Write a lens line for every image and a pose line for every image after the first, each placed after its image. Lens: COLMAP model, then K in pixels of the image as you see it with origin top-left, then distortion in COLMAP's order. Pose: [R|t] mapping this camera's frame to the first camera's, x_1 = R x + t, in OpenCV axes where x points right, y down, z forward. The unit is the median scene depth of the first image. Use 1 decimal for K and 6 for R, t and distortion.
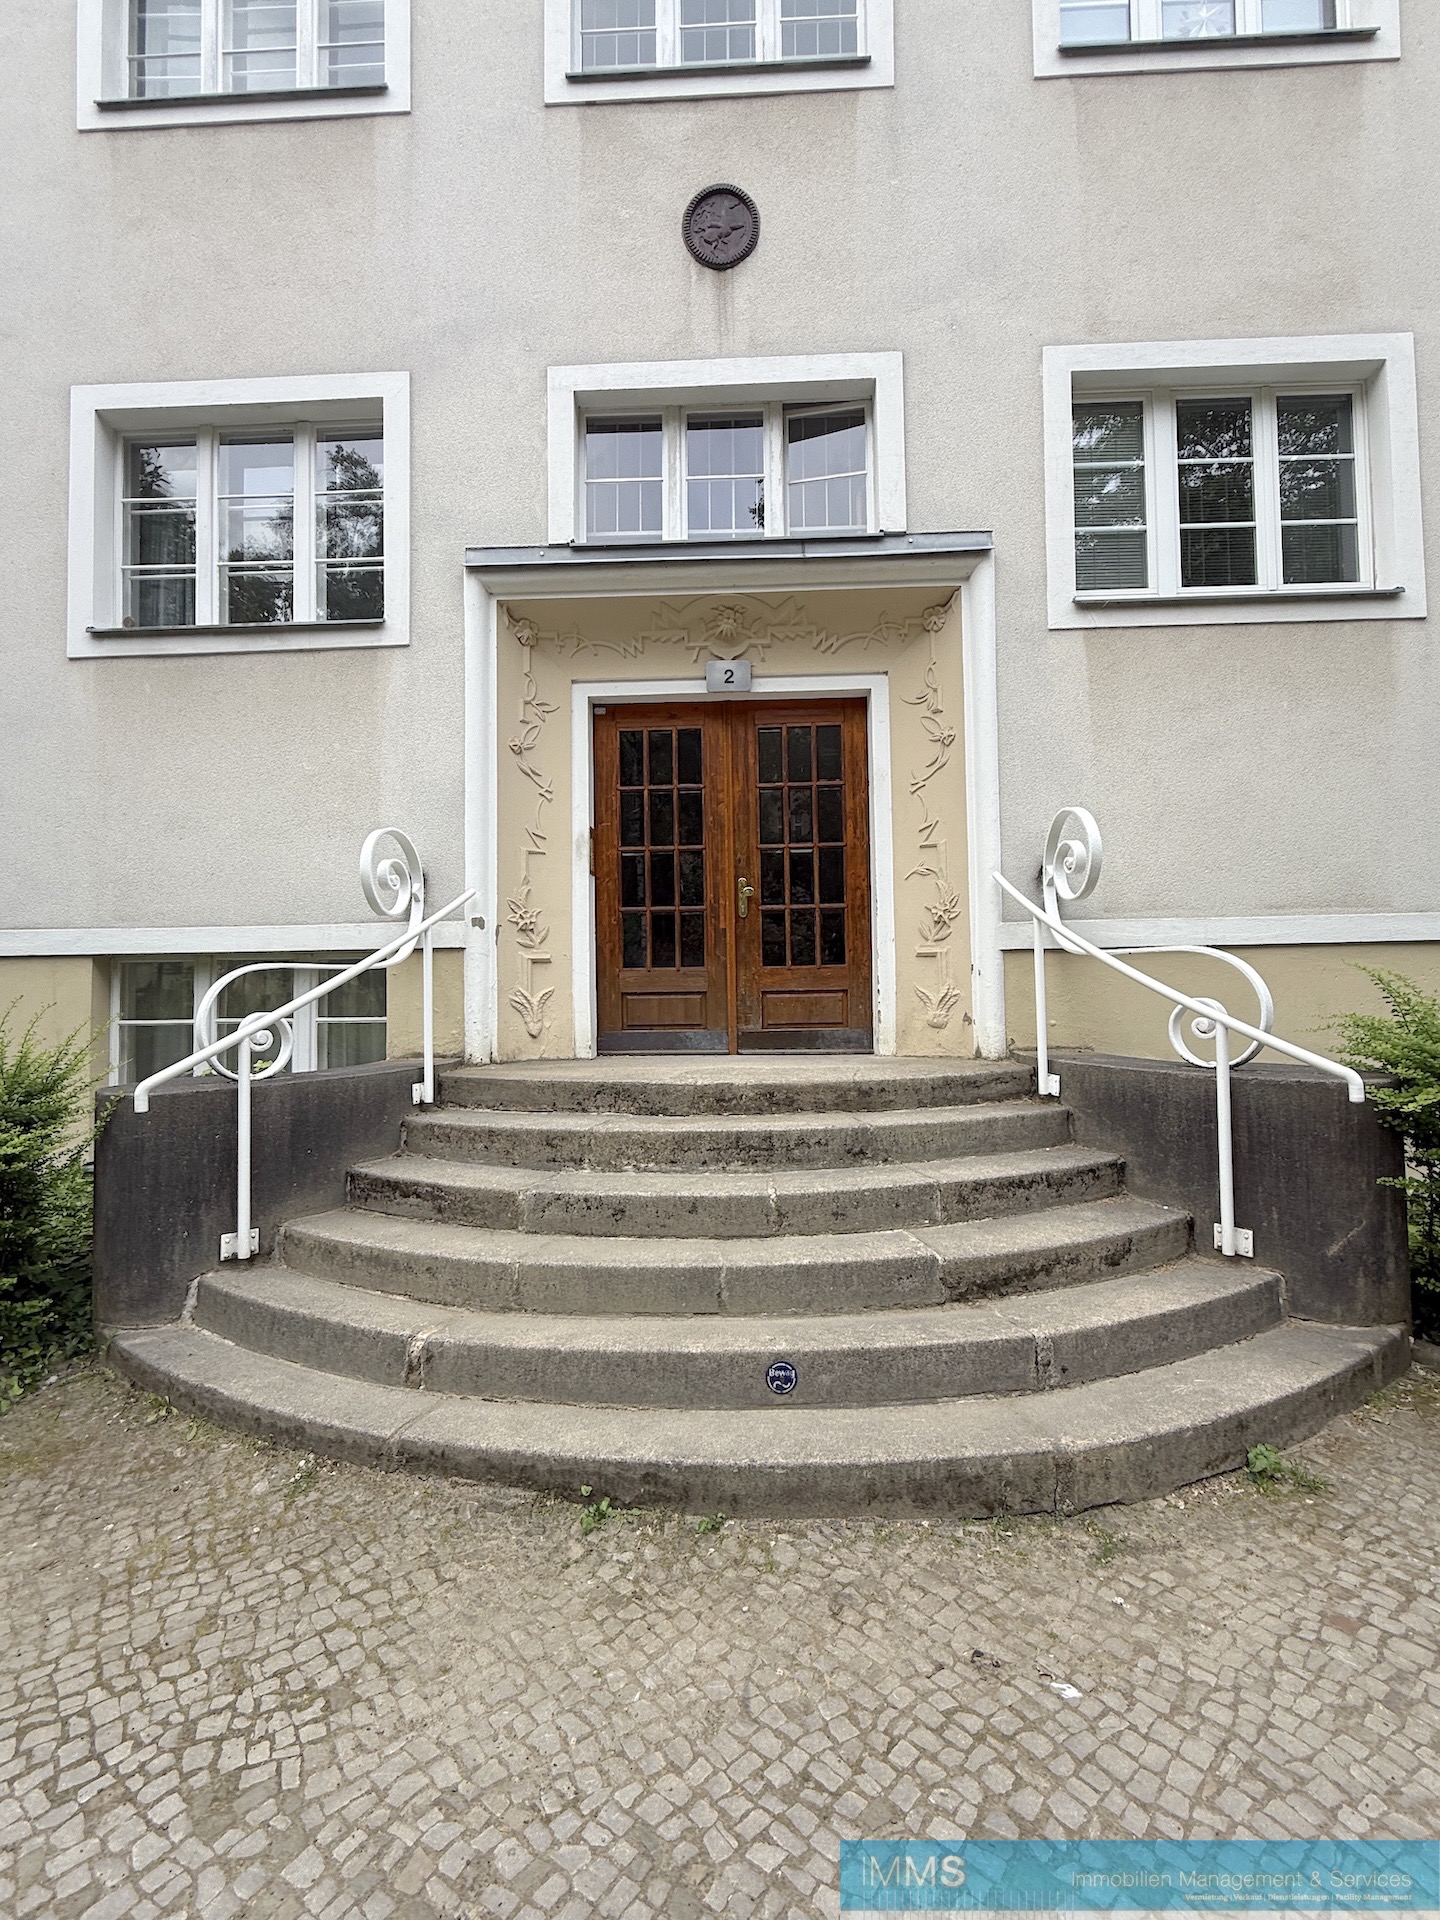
lens RADIAL K [[872.2, 0, 720.0], [0, 872.2, 960.0], [0, 0, 1]] dist [0.002448, -0.001007]
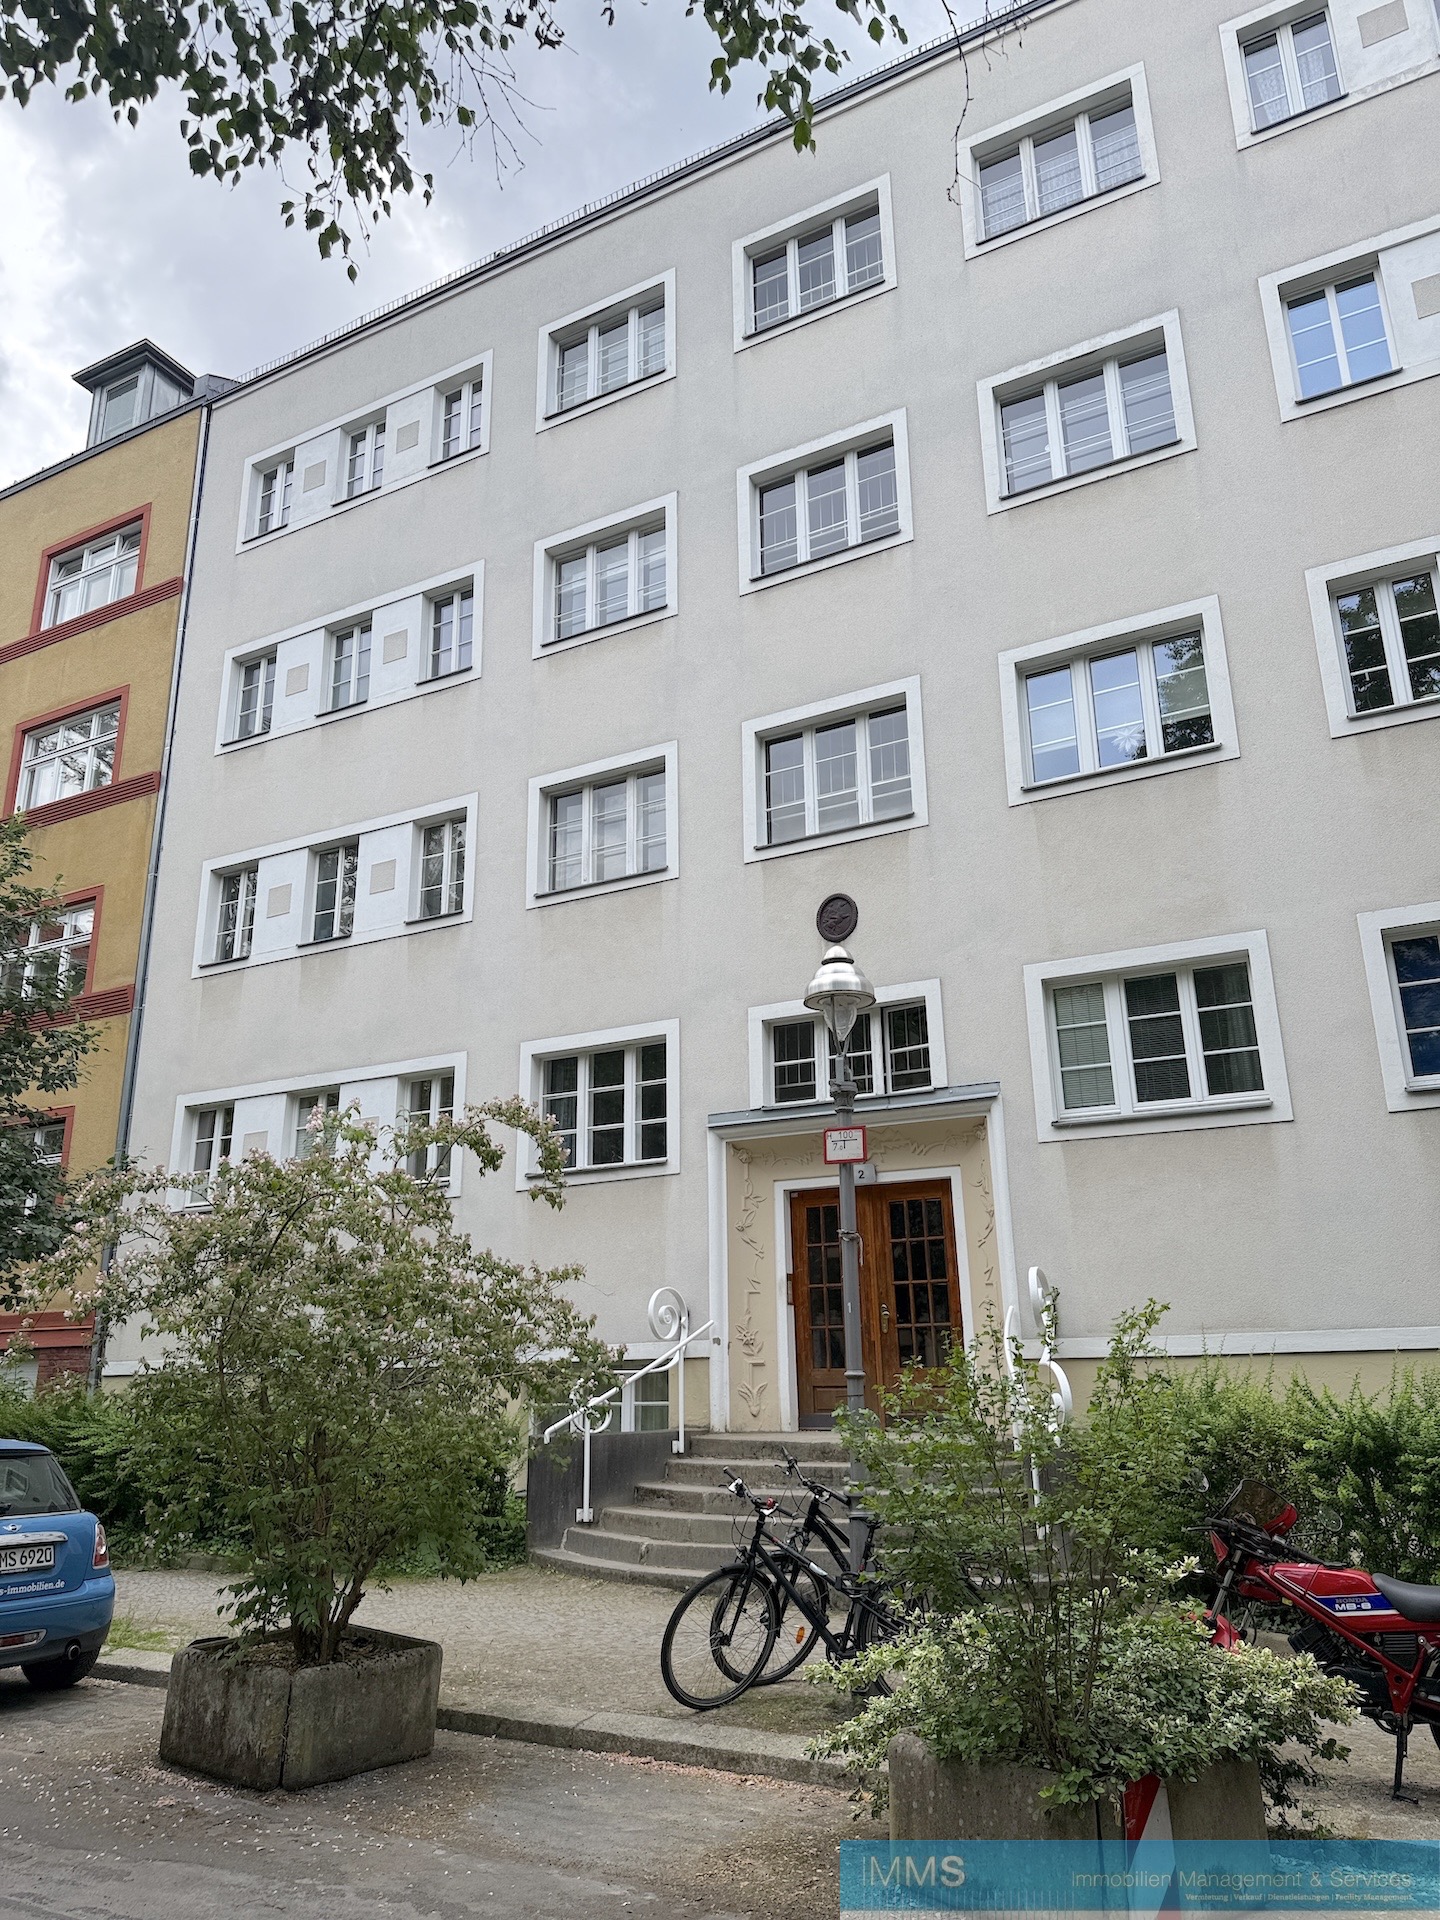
lens RADIAL K [[1353.8, 0, 713.4], [0, 1353.8, 957.4], [0, 0, 1]] dist [0.208103, -0.425343]
pose [[0.896069, -0.131504, -0.423989, 0.916724], [0.017891, 0.965036, -0.261504, -0.063907], [0.443553, 0.226741, 0.867092, -1.431451]]
